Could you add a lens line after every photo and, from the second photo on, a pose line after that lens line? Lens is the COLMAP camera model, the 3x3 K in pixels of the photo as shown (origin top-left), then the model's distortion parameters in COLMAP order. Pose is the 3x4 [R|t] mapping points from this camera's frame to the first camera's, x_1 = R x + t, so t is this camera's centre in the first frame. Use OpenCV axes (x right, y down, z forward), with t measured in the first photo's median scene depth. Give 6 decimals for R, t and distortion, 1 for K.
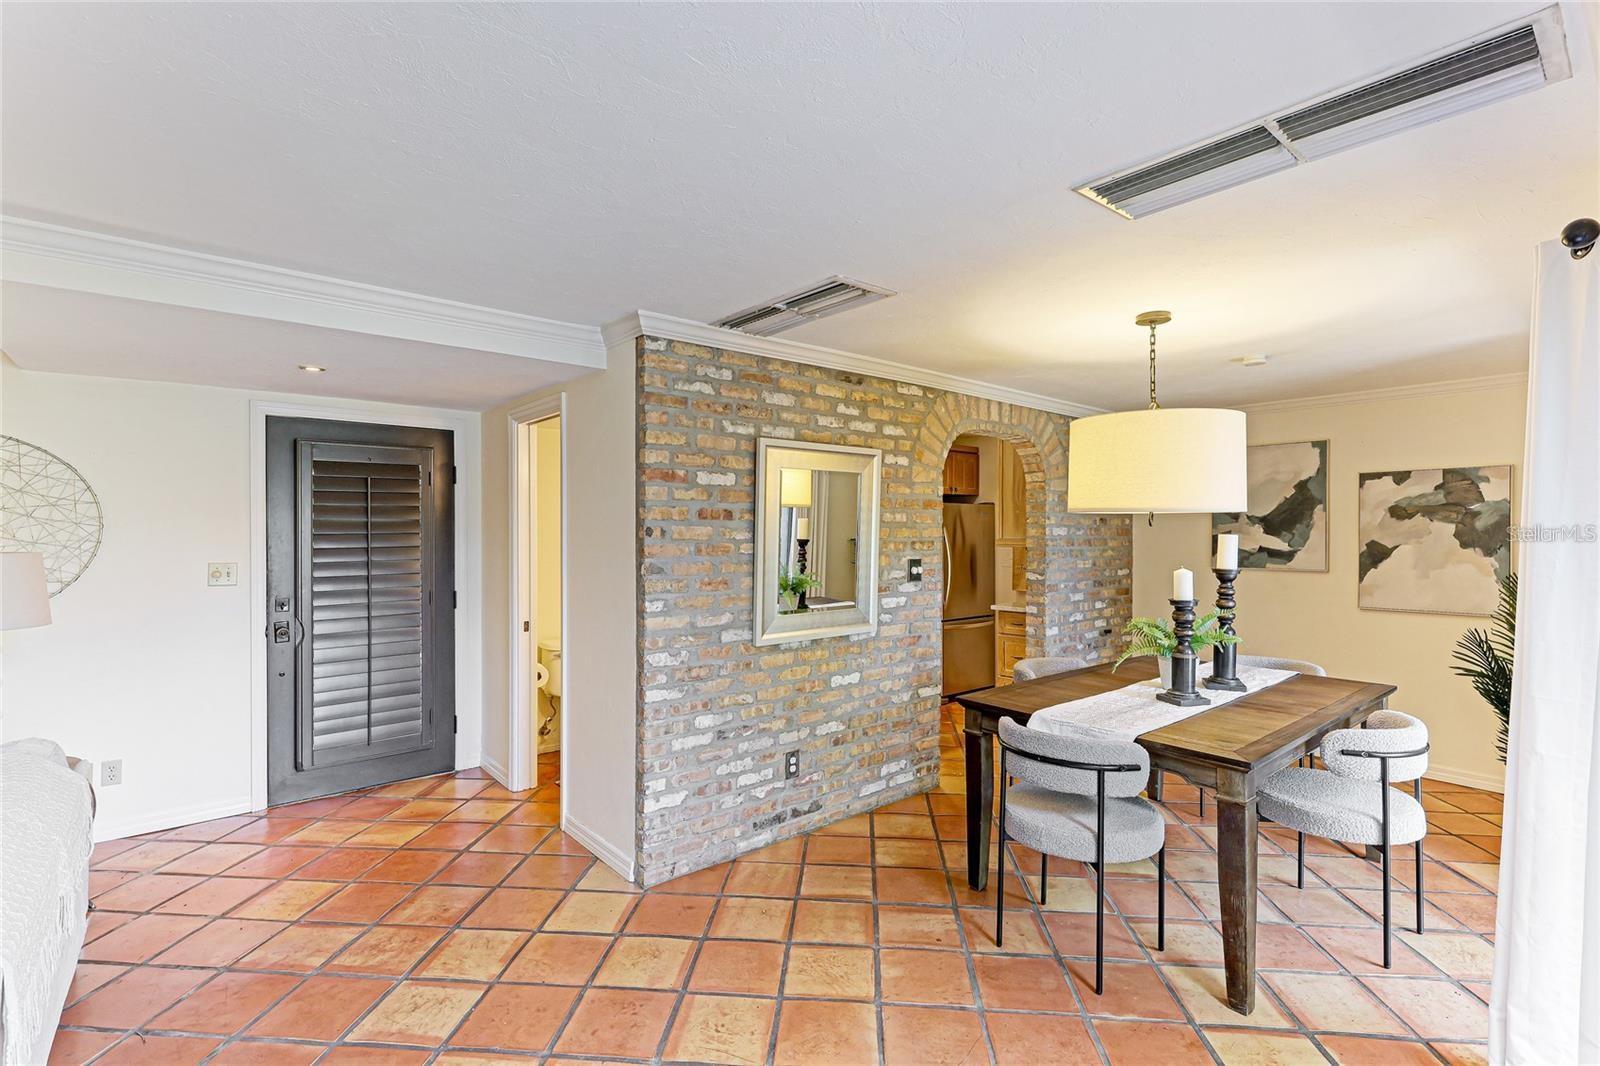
lens RADIAL K [[736.2, 0, 800.0], [0, 736.2, 533.0], [0, 0, 1]] dist [0.000462, -0.000025]
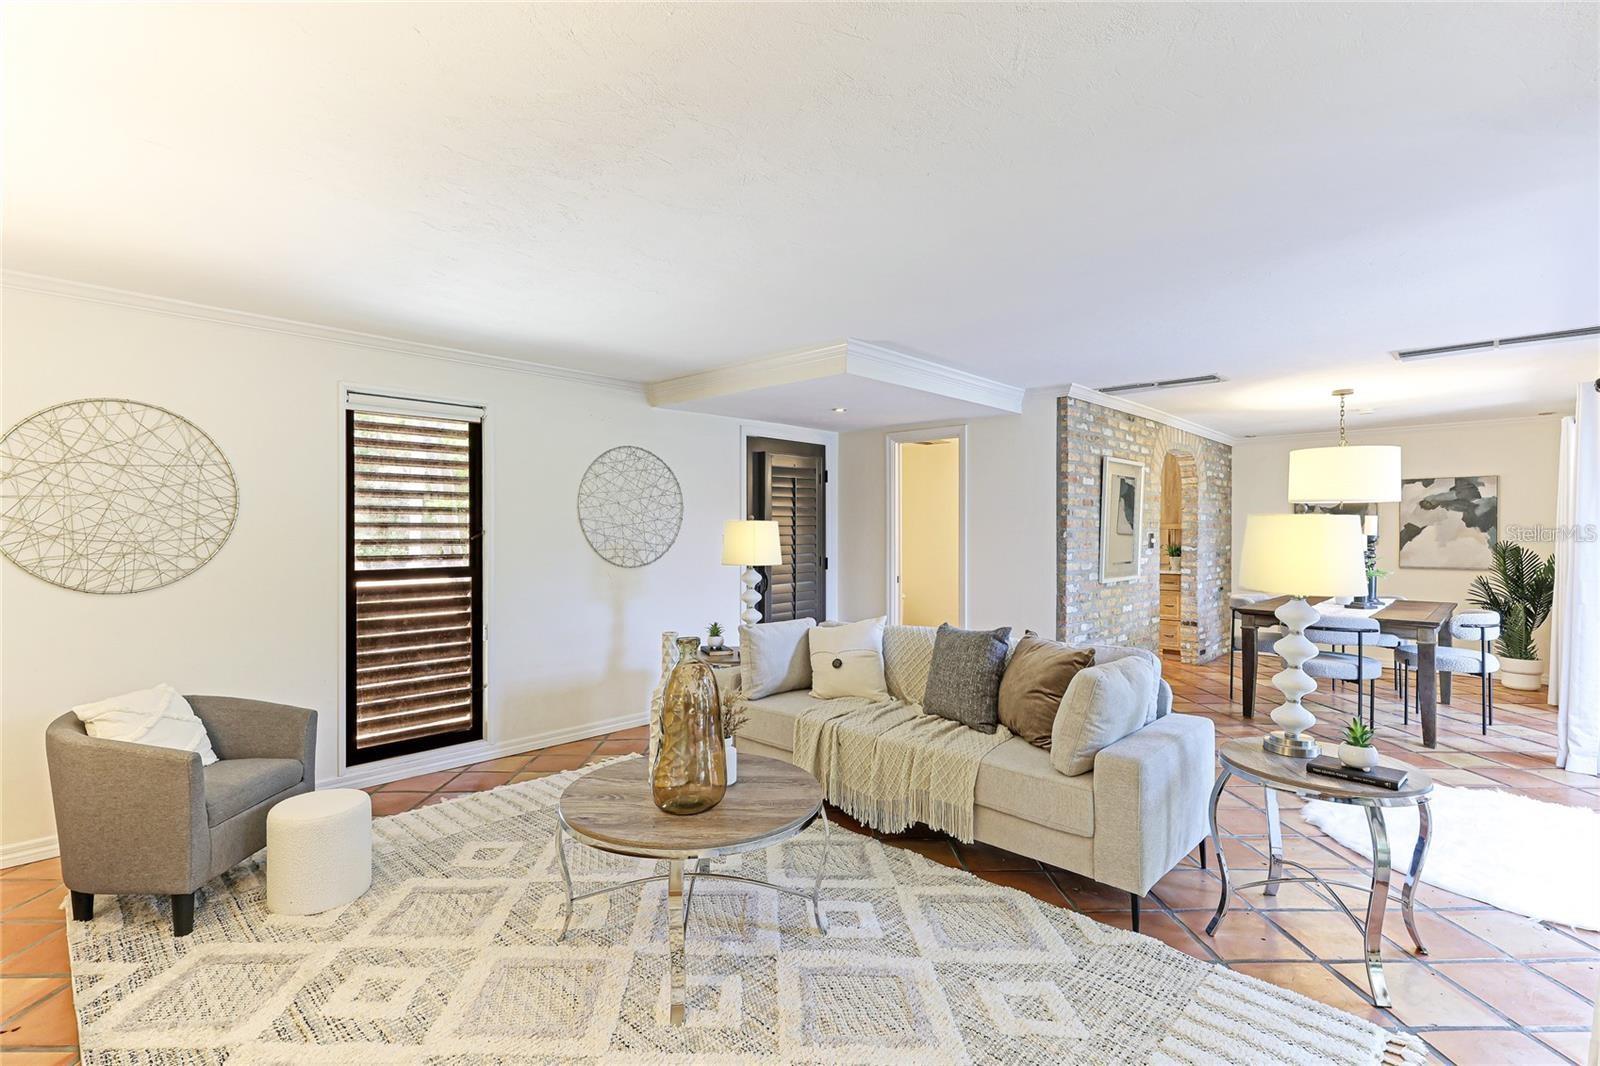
lens RADIAL K [[741.8, 0, 794.7], [0, 741.8, 527.3], [0, 0, 1]] dist [0.001324, -0.000585]
pose [[0.994715, 0.000804, 0.102668, -0.770778], [-0.000119, 0.999978, -0.006672, 0.033955], [-0.102671, 0.006624, 0.994693, -0.485163]]
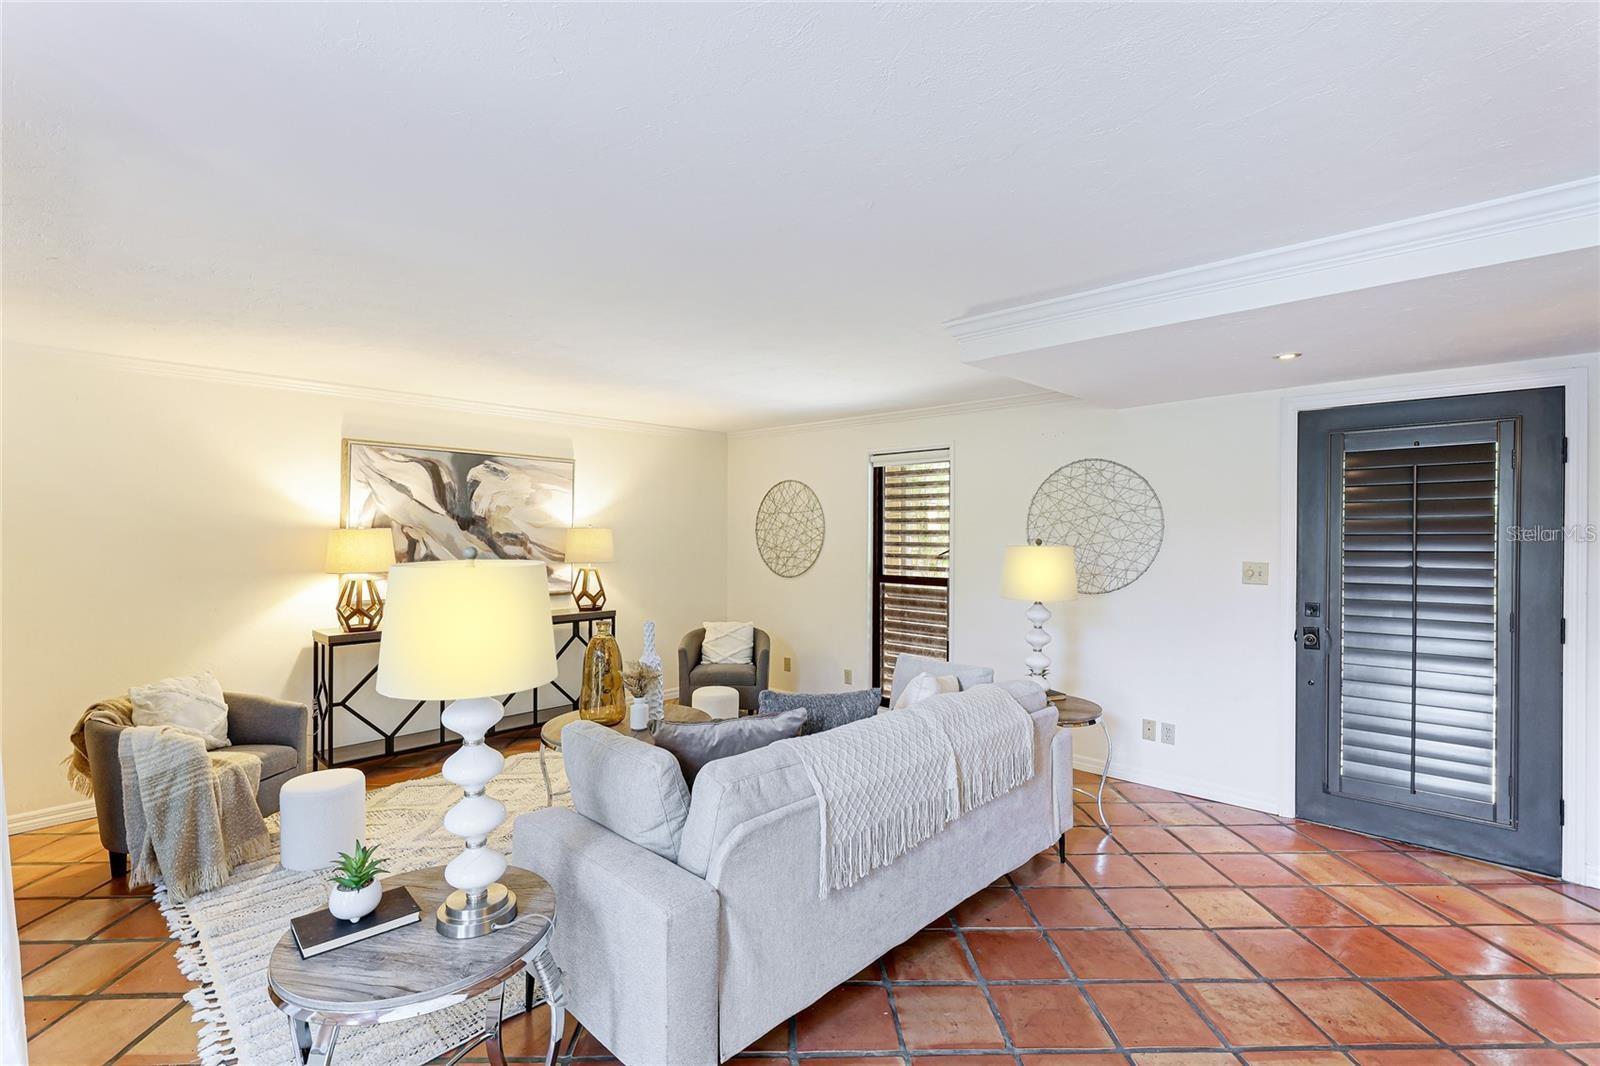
lens RADIAL K [[729.9, 0, 795.1], [0, 729.9, 528.5], [0, 0, 1]] dist [0.000821, 0.000023]
pose [[0.100523, -0.002366, -0.994932, 0.159046], [-0.003582, 0.999990, -0.002740, -0.001181], [0.994928, 0.003840, 0.100514, 0.243405]]
